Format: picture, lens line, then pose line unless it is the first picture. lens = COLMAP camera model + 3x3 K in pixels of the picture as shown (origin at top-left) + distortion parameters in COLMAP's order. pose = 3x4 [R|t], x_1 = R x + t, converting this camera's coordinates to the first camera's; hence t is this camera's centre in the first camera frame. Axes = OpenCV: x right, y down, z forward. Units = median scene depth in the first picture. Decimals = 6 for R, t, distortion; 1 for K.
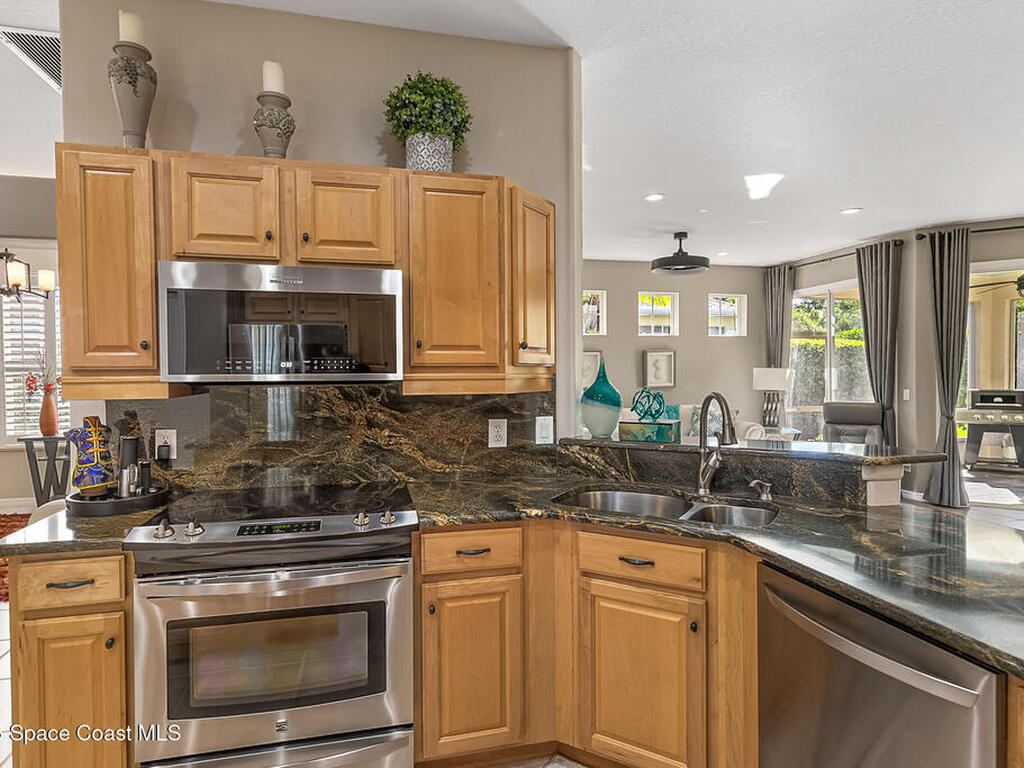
lens RADIAL K [[598.6, 0, 513.5], [0, 598.6, 382.3], [0, 0, 1]] dist [0.015509, -0.001138]
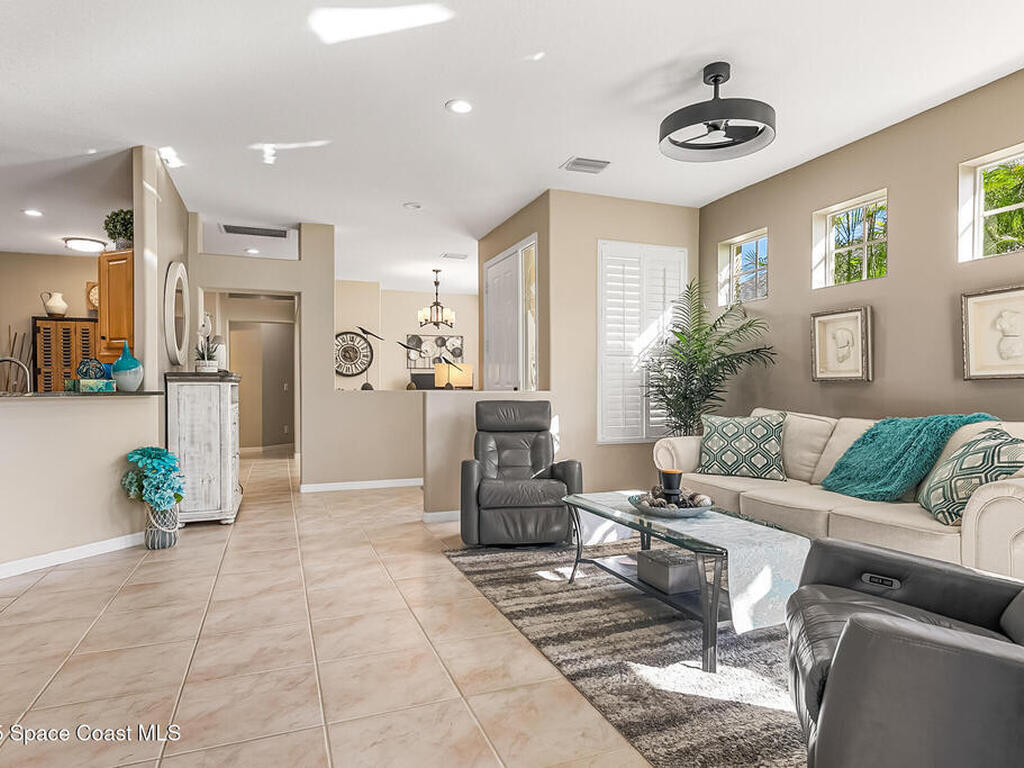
lens RADIAL K [[598.6, 0, 513.9], [0, 598.6, 393.2], [0, 0, 1]] dist [0.015509, -0.001138]
pose [[0.132697, 0.017319, -0.991005, 1.049595], [-0.017424, 0.999734, 0.015138, 0.030696], [0.991003, 0.015258, 0.132964, 1.044231]]
